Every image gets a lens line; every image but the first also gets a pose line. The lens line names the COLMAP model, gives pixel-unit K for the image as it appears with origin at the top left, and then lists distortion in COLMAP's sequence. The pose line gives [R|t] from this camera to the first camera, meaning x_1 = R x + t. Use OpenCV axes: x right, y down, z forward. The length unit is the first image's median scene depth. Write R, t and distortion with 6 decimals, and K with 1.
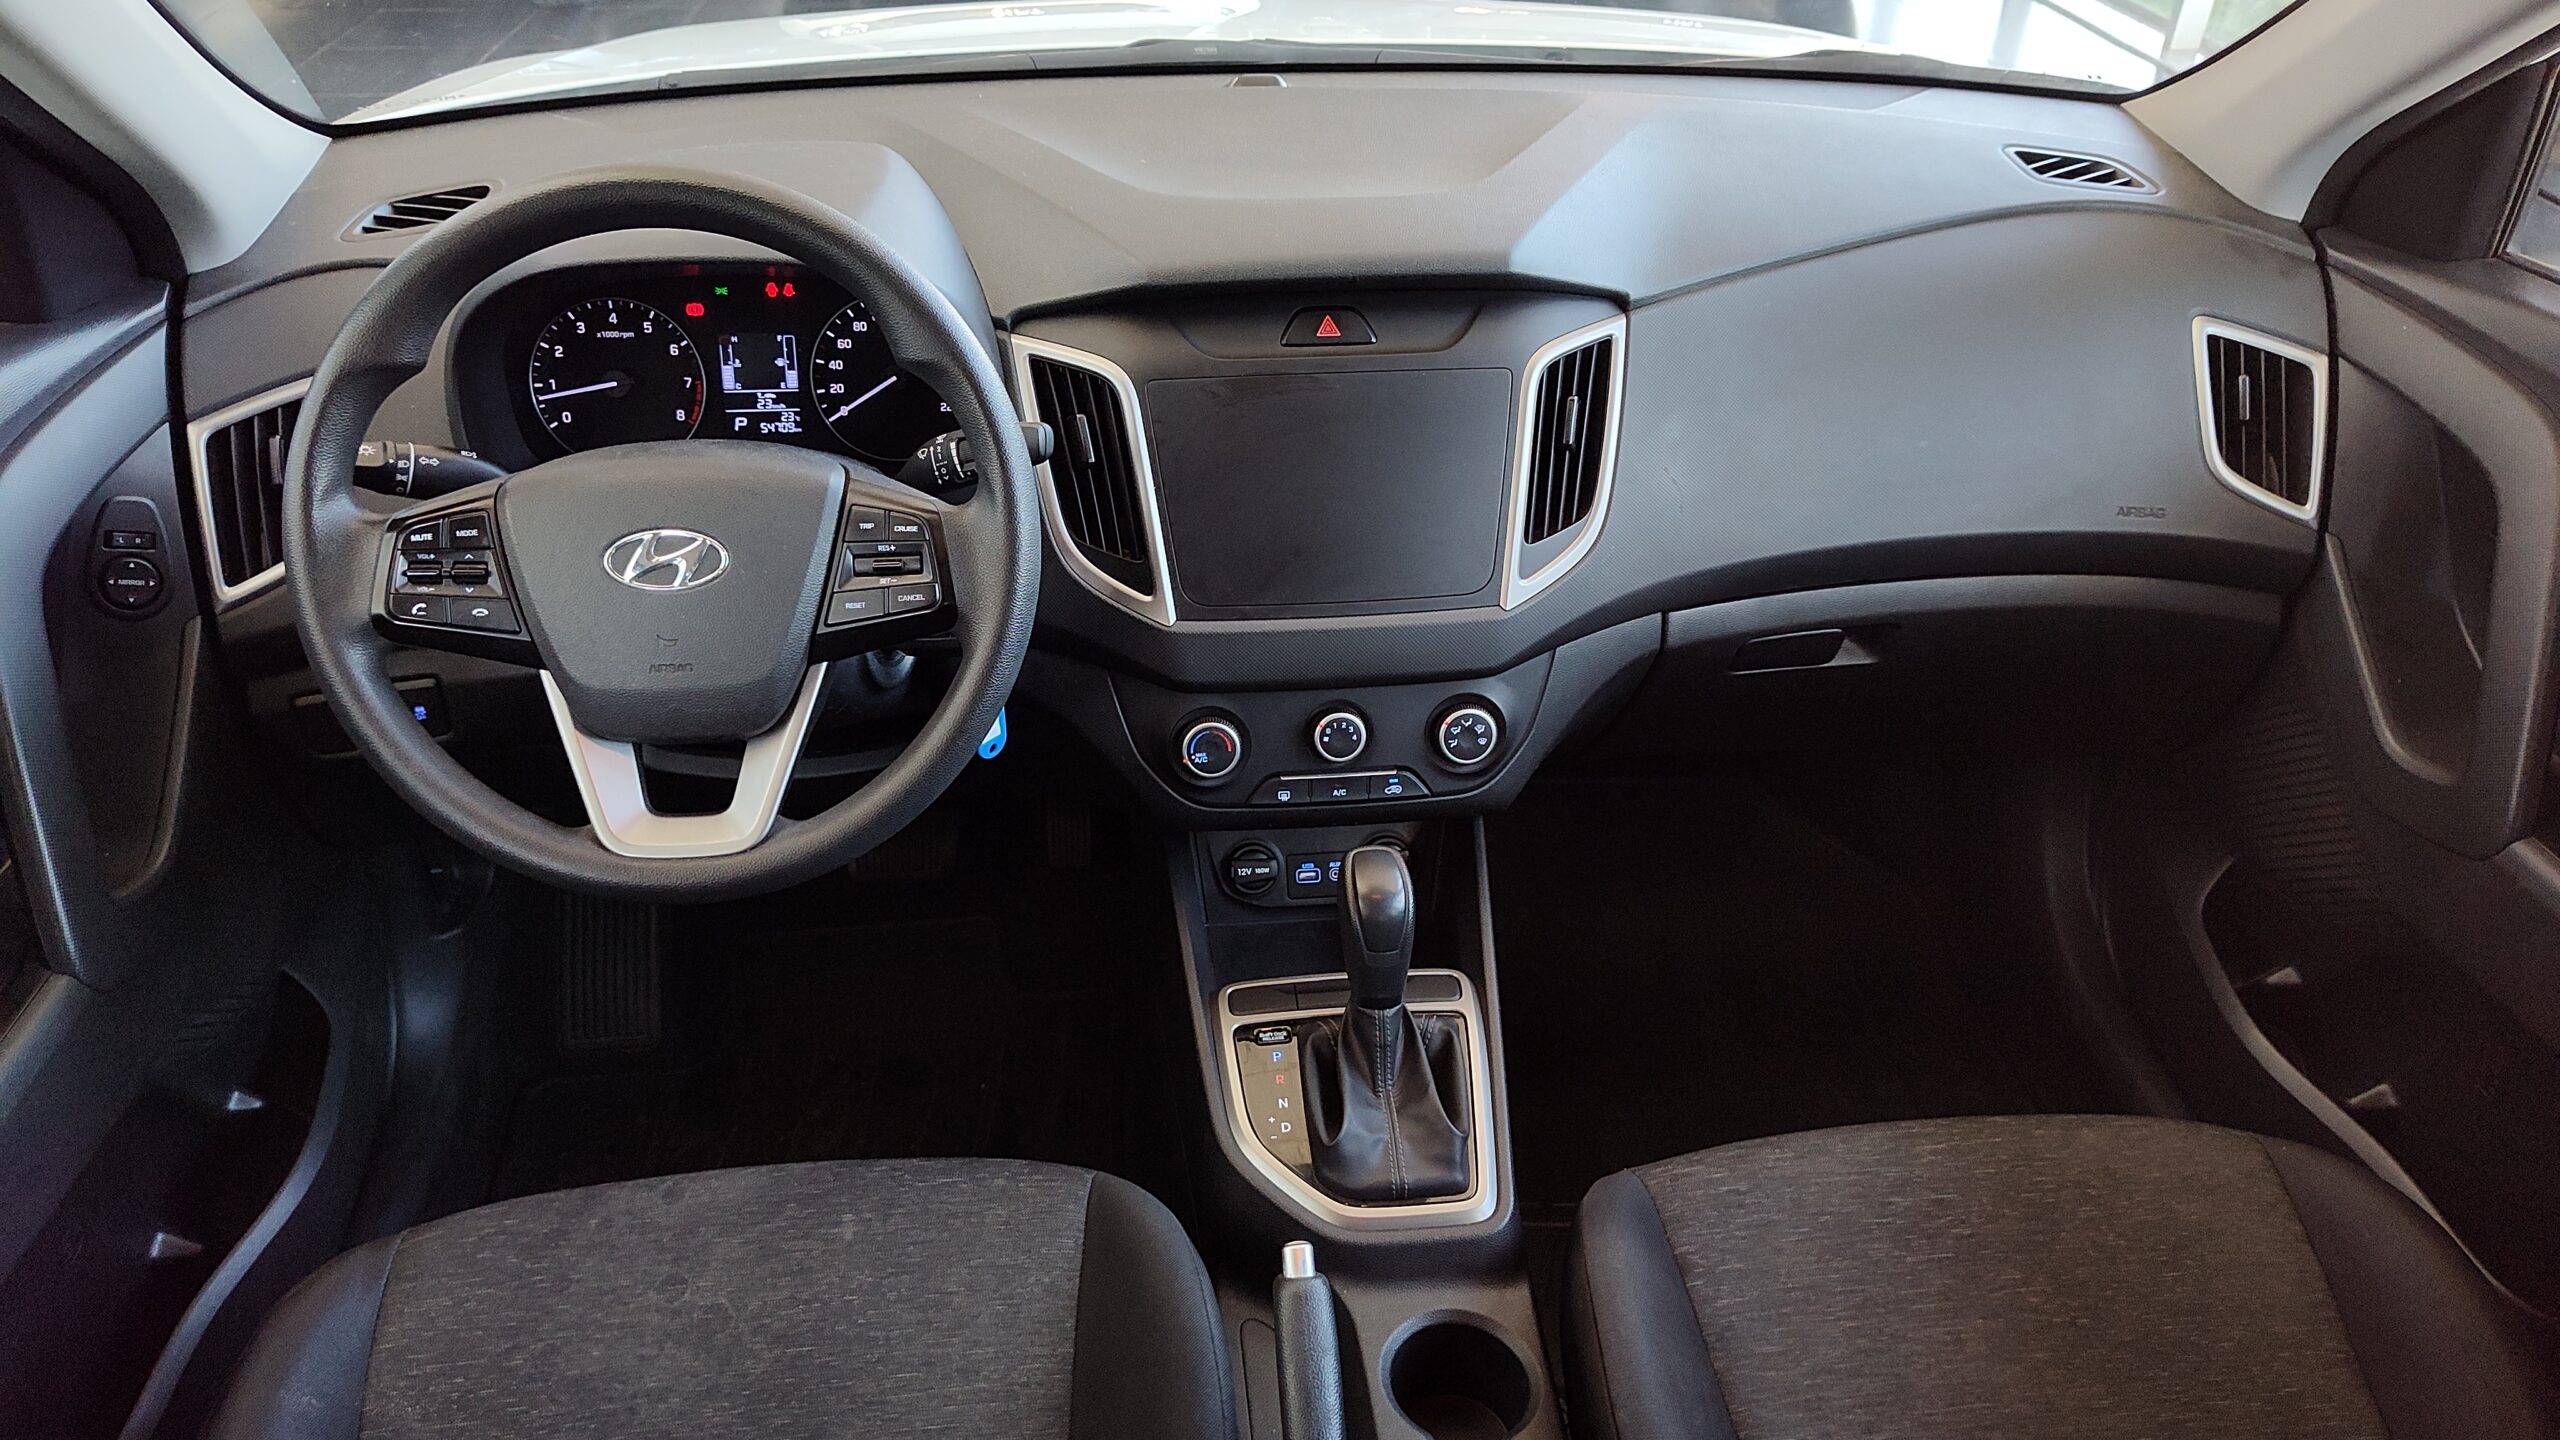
lens RADIAL K [[1750.0, 0, 1284.2], [0, 1750.0, 722.0], [0, 0, 1]] dist [0.009162, 0.001301]
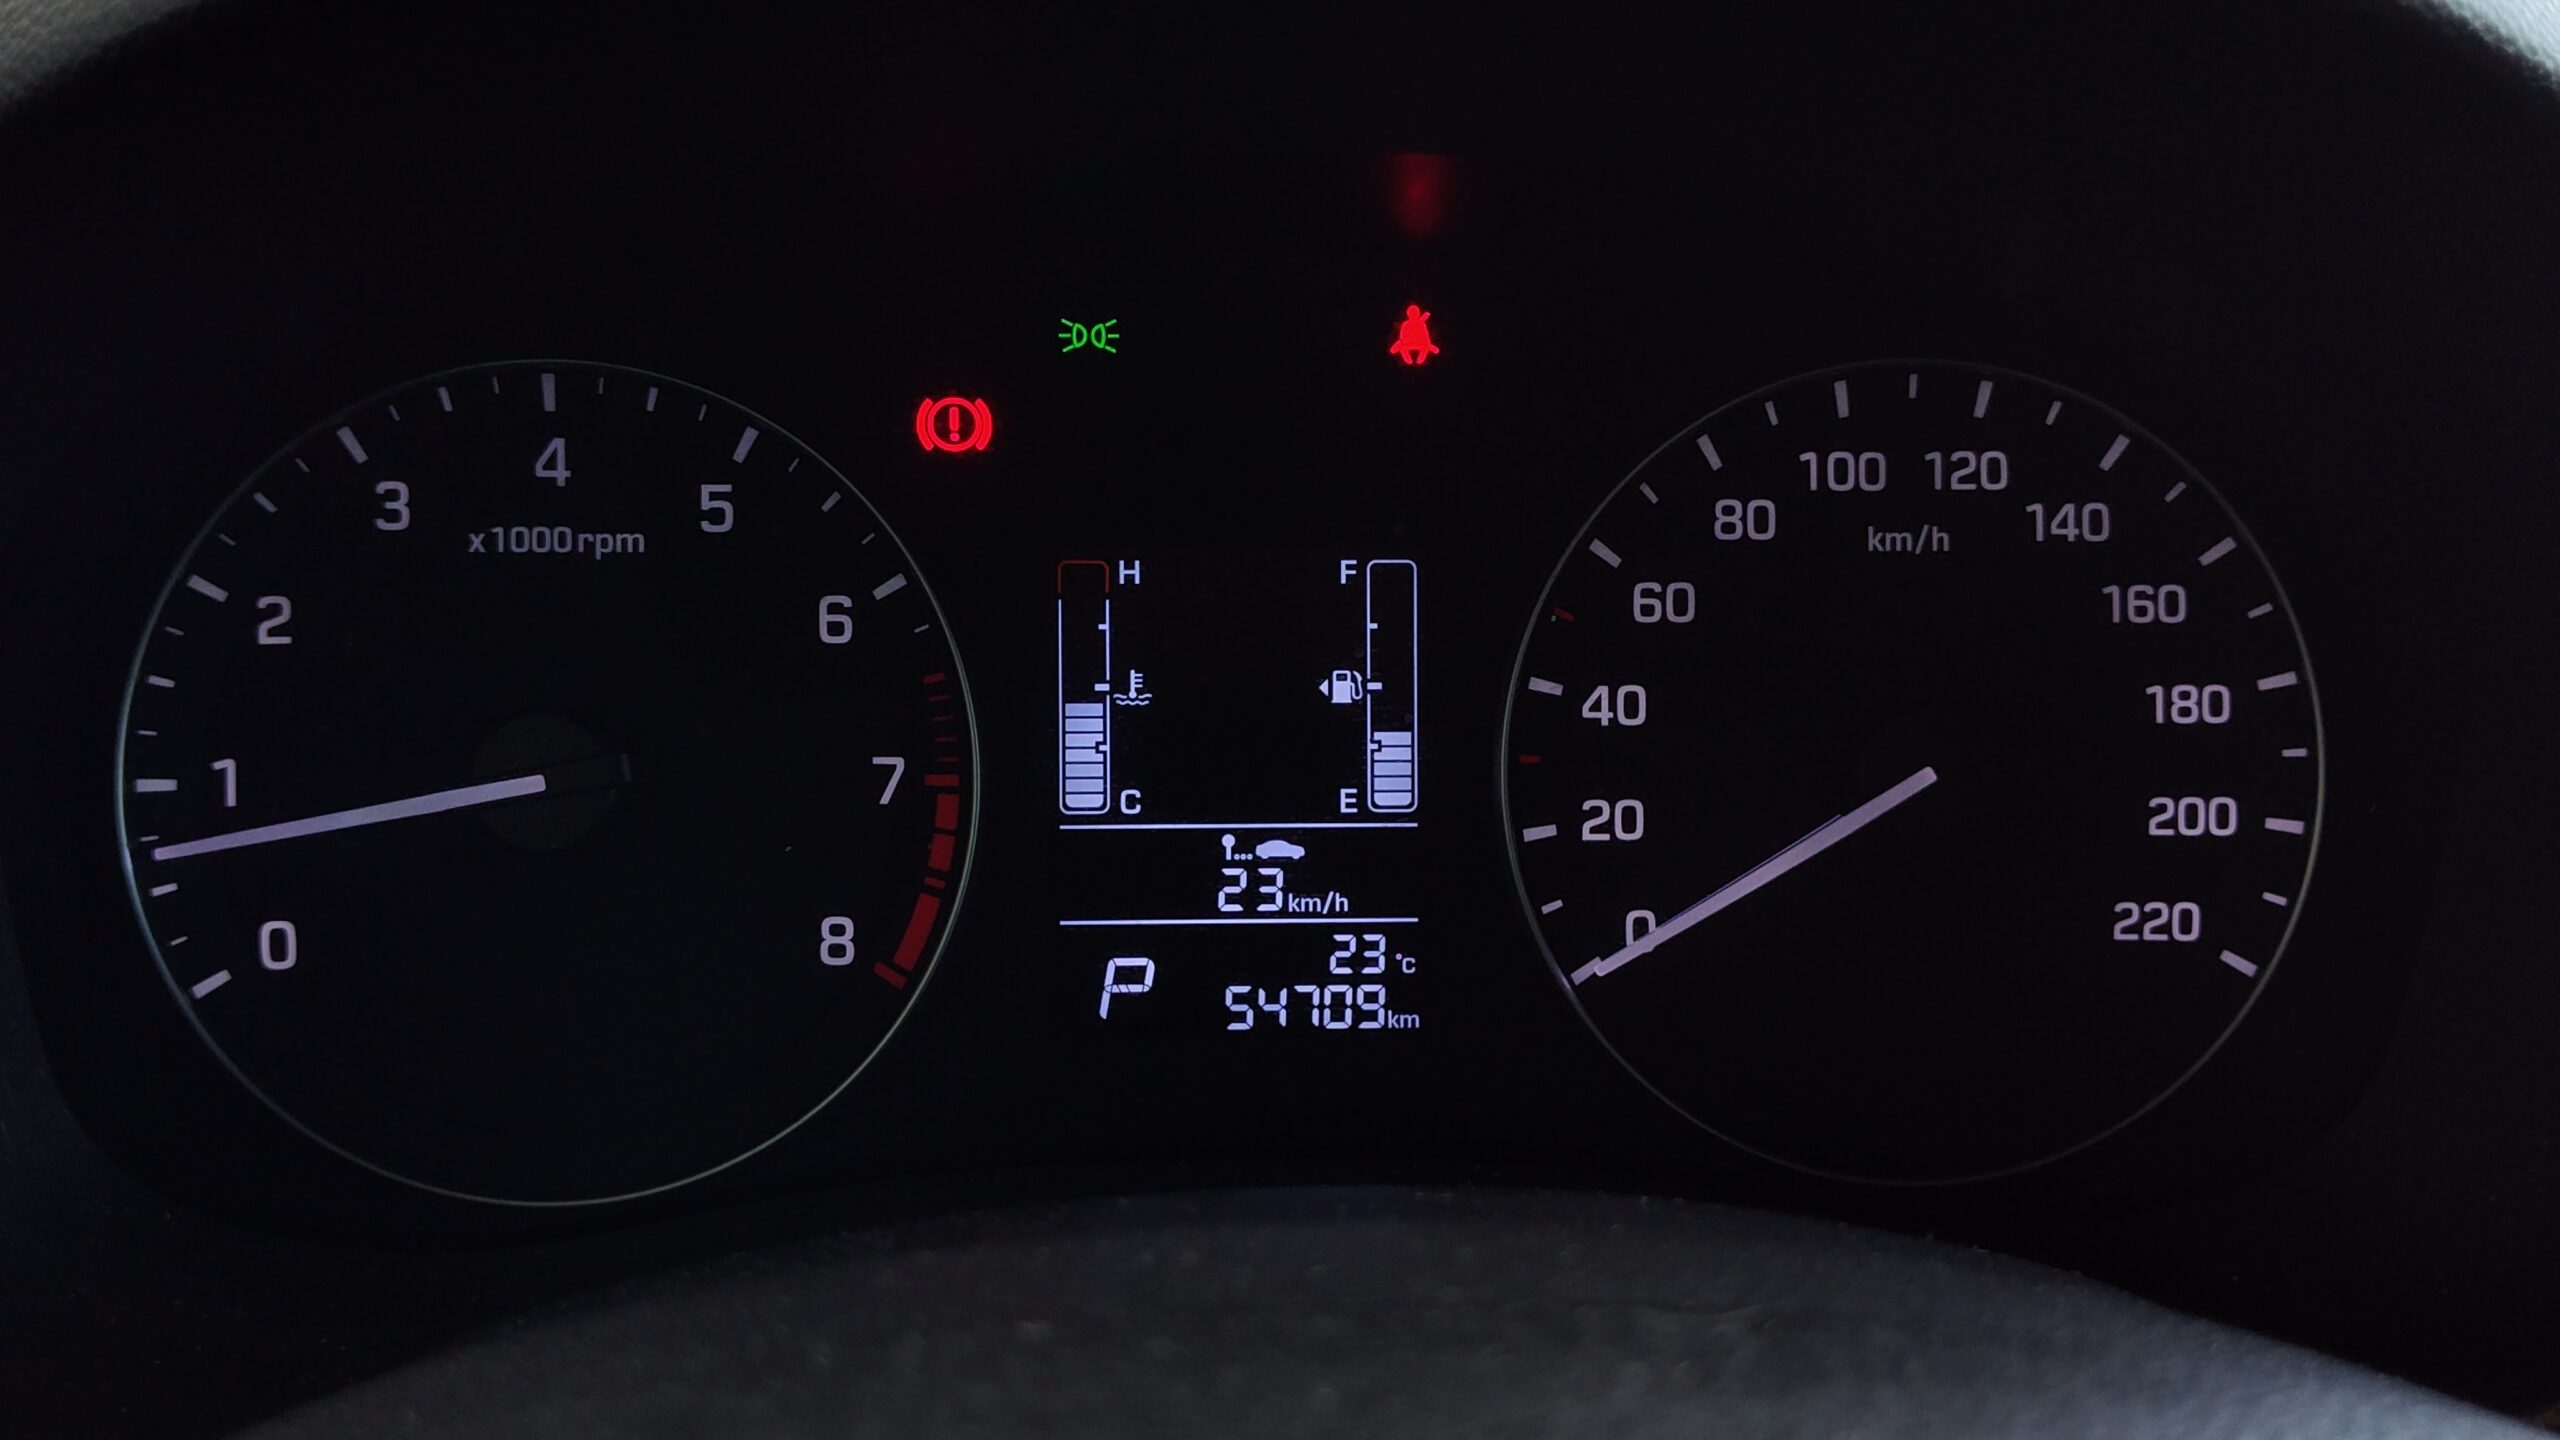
lens RADIAL K [[1750.0, 0, 1279.0], [0, 1750.0, 717.3], [0, 0, 1]] dist [0.009162, 0.001301]
pose [[0.991289, 0.014012, -0.130959, -0.269068], [-0.040498, 0.978579, -0.201849, -0.161578], [0.125325, 0.205394, 0.970622, 0.806329]]
